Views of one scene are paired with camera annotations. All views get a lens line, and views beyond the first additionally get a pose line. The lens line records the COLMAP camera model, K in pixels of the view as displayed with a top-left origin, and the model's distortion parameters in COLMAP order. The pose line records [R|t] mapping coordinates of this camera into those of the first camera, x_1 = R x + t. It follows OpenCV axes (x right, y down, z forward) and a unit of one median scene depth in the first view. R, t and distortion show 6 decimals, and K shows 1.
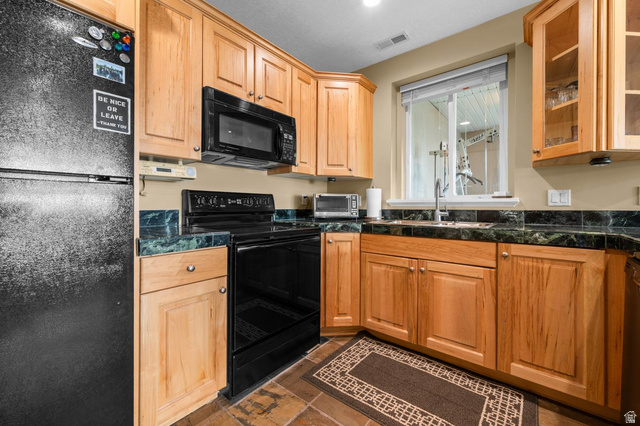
lens RADIAL K [[259.1, 0, 320.3], [0, 259.1, 208.7], [0, 0, 1]] dist [-0.003392, -0.000331]
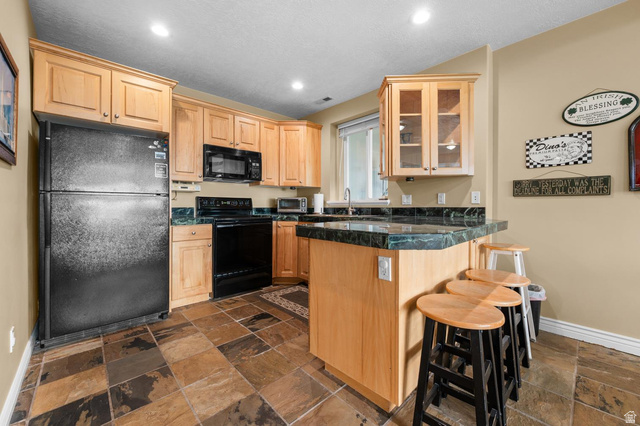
lens RADIAL K [[259.1, 0, 320.1], [0, 259.1, 209.7], [0, 0, 1]] dist [-0.003392, -0.000331]
pose [[0.992301, -0.000314, -0.123850, 0.536632], [0.000506, 0.999999, 0.001519, 0.016965], [0.123850, -0.001570, 0.992300, -0.674591]]
